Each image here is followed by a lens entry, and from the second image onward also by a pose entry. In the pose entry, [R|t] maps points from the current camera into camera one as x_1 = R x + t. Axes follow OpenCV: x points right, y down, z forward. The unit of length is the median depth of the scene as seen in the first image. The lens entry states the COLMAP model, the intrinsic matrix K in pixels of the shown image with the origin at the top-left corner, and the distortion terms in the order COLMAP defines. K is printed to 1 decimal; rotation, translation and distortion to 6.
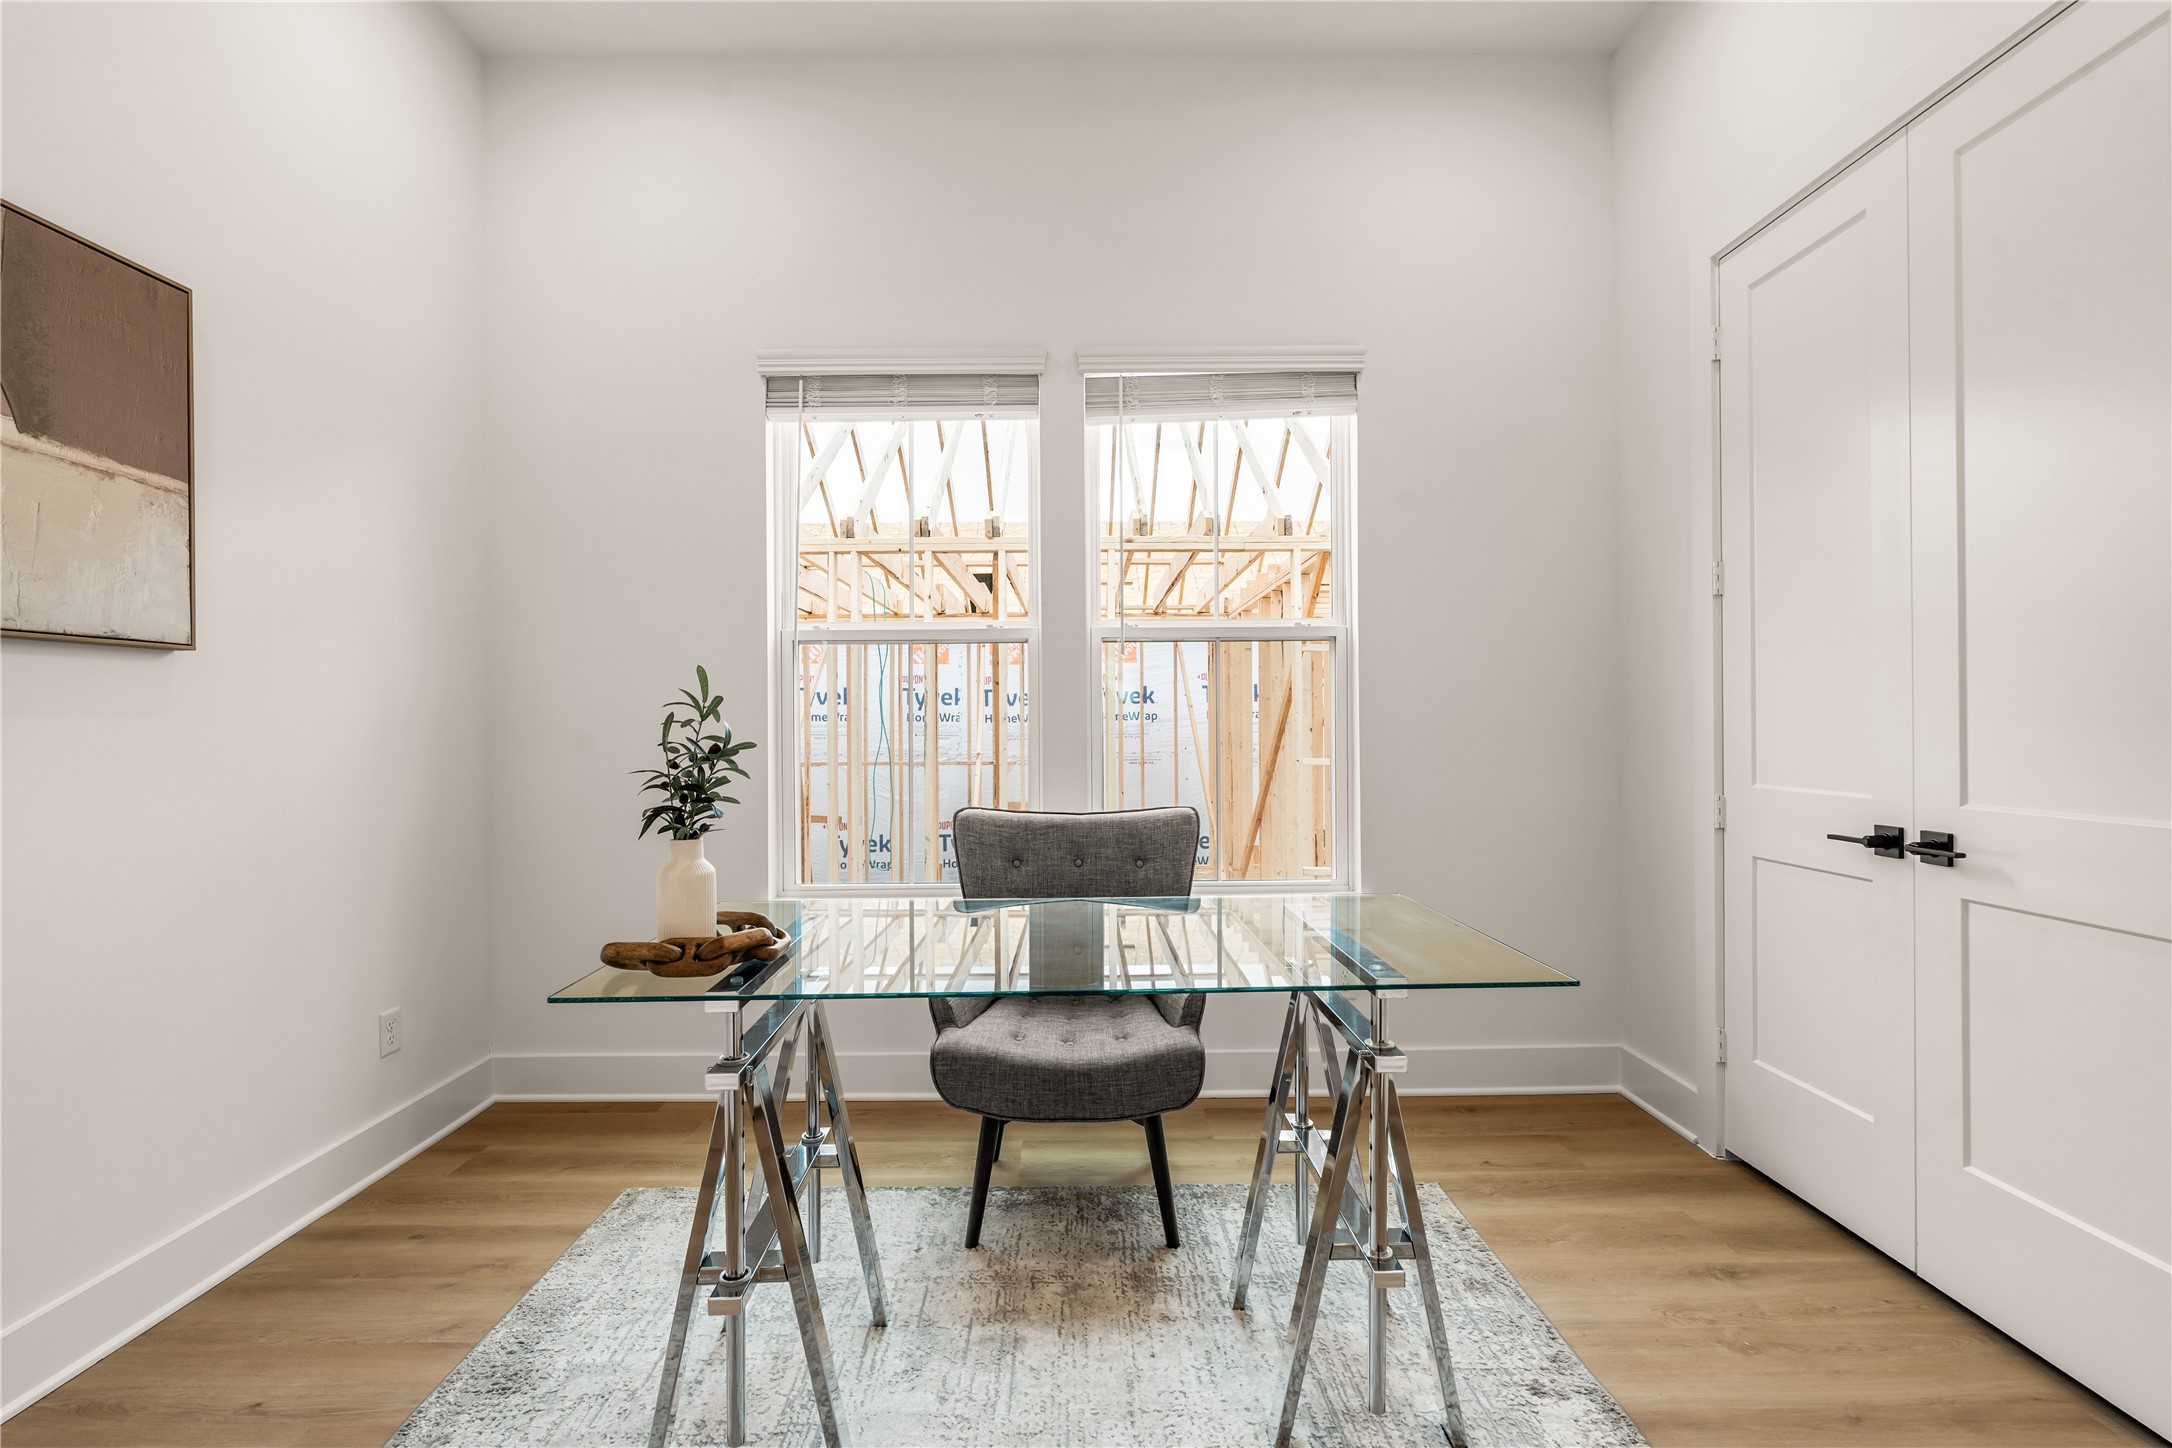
lens RADIAL K [[980.1, 0, 1081.3], [0, 980.1, 728.5], [0, 0, 1]] dist [-0.007676, 0.004032]
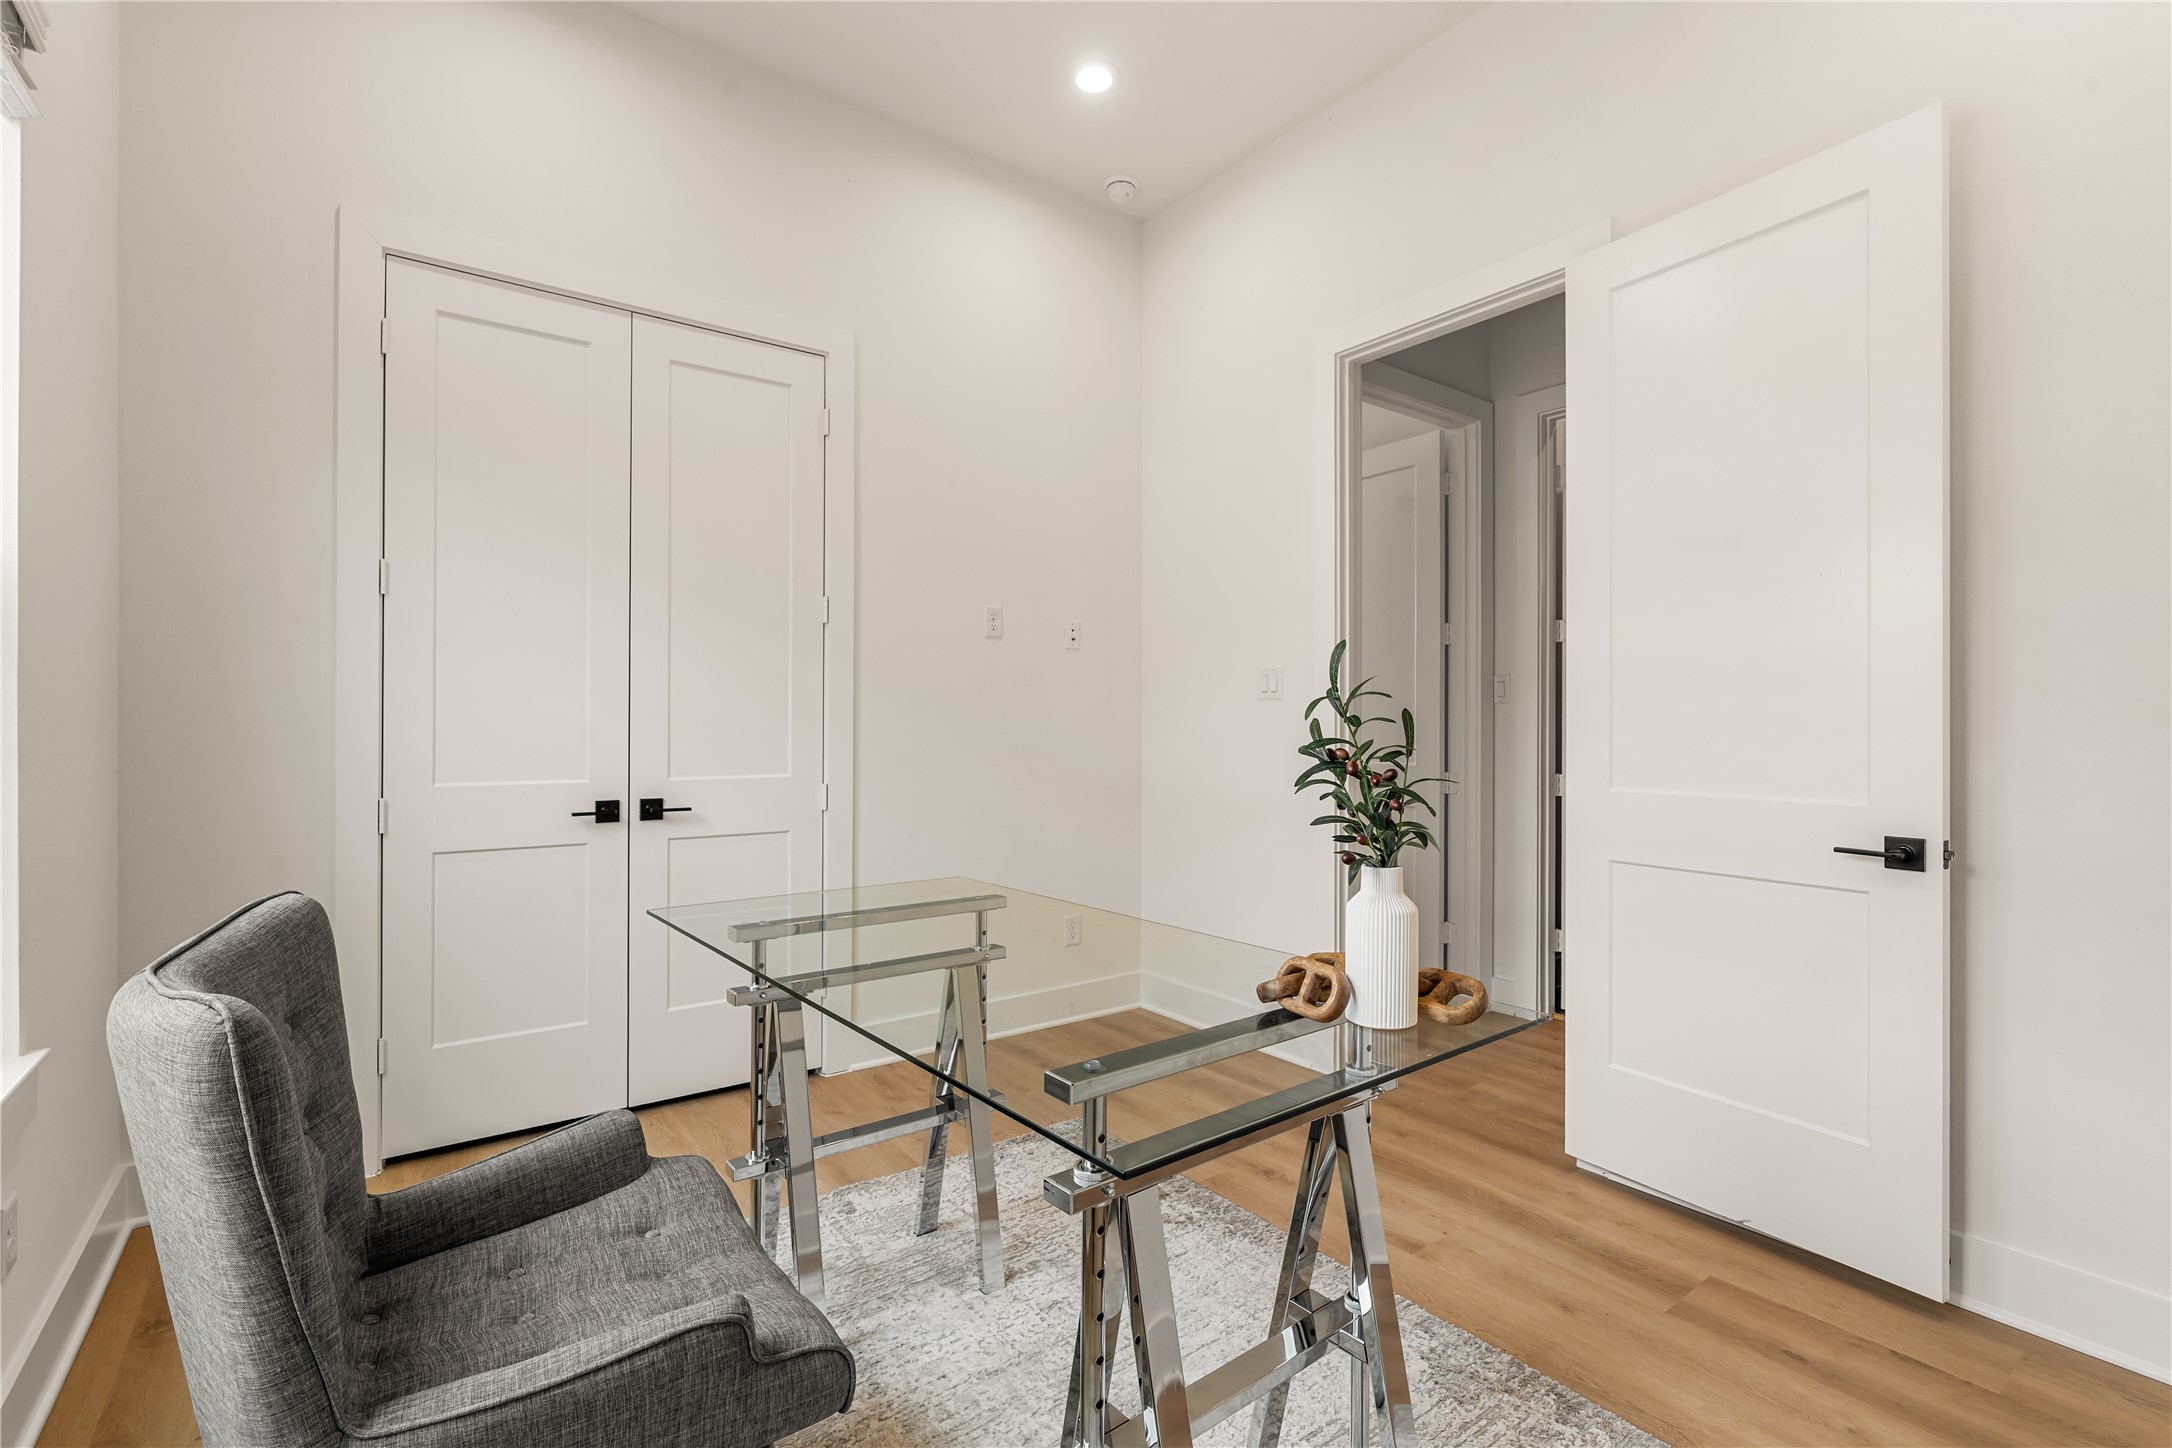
lens RADIAL K [[980.1, 0, 1081.7], [0, 980.1, 720.4], [0, 0, 1]] dist [-0.007676, 0.004032]
pose [[-0.608593, 0.009361, 0.793427, -0.686131], [0.003222, 0.999951, -0.009326, 0.002239], [-0.793476, -0.003119, -0.608594, 1.310243]]
